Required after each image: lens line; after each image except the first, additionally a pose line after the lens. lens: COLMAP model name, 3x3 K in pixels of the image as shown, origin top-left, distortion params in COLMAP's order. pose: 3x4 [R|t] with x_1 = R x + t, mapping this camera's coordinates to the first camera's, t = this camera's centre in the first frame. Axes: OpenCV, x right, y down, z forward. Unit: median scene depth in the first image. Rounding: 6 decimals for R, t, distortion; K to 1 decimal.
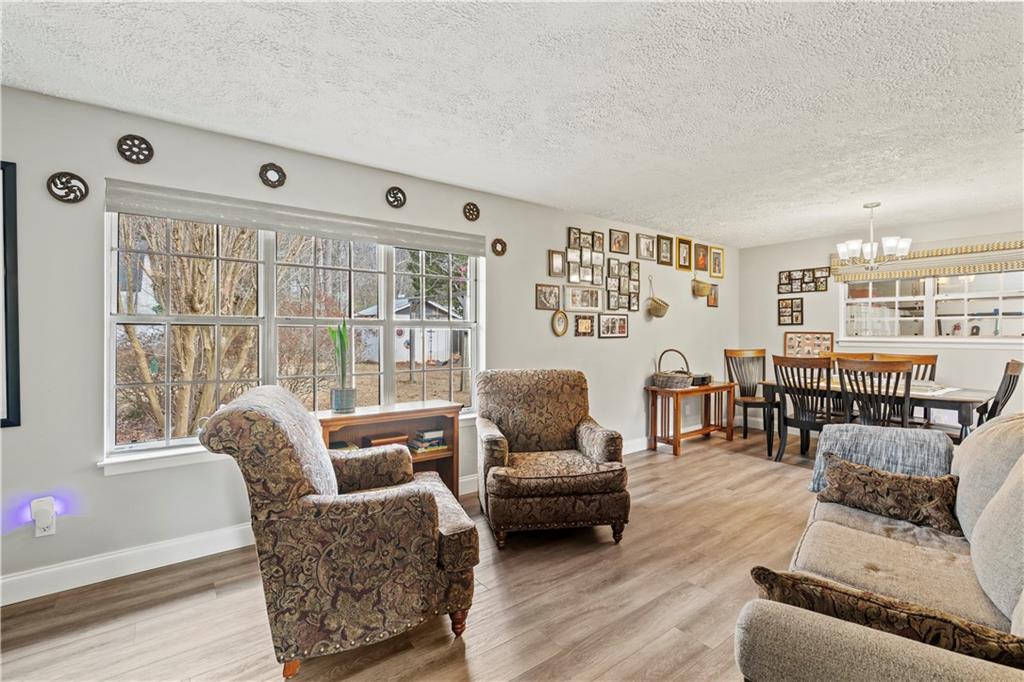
lens RADIAL K [[468.9, 0, 514.4], [0, 468.9, 333.6], [0, 0, 1]] dist [-0.001716, 0.000221]
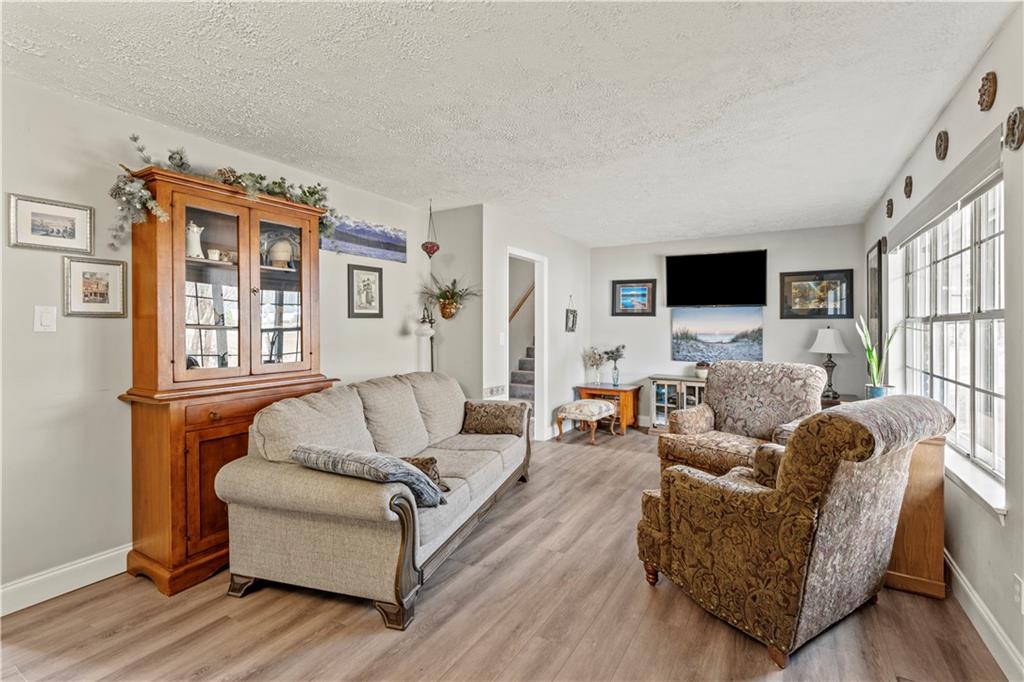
lens RADIAL K [[462.6, 0, 516.5], [0, 462.6, 336.5], [0, 0, 1]] dist [0.002238, 0.000426]
pose [[-0.926915, 0.012672, -0.375056, 0.491918], [0.010345, 0.999913, 0.008218, -0.002167], [0.375128, 0.003738, -0.926966, 1.105621]]
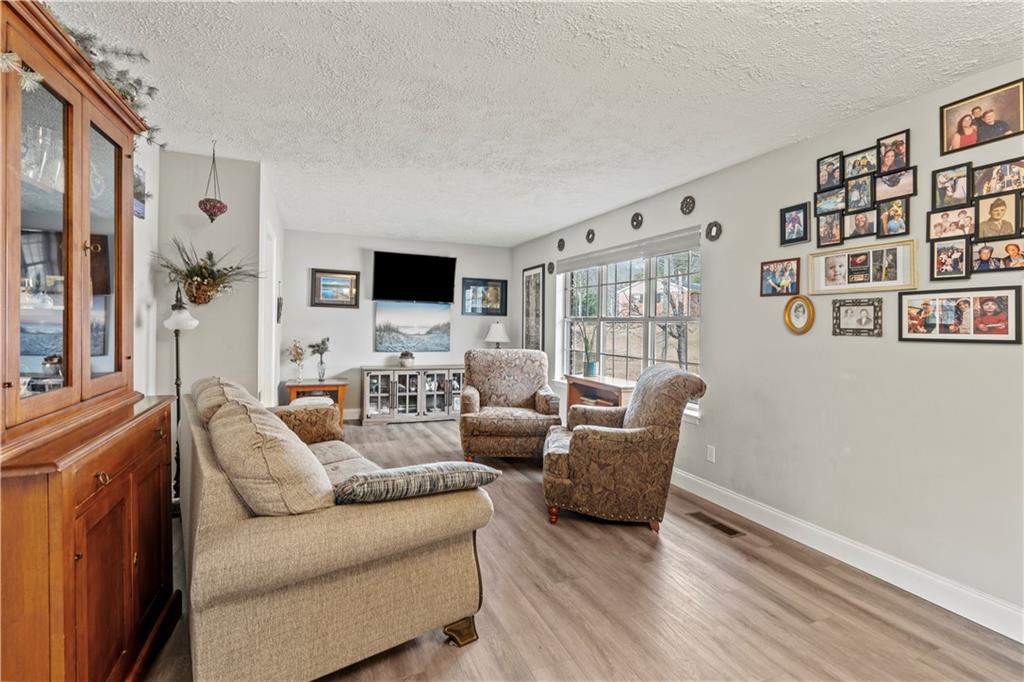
lens RADIAL K [[471.0, 0, 508.8], [0, 471.0, 329.6], [0, 0, 1]] dist [-0.002927, 0.000248]
pose [[-0.269415, 0.013837, -0.962925, 0.844283], [-0.005361, 0.999860, 0.015867, -0.009087], [0.963009, 0.009437, -0.269303, 0.785527]]
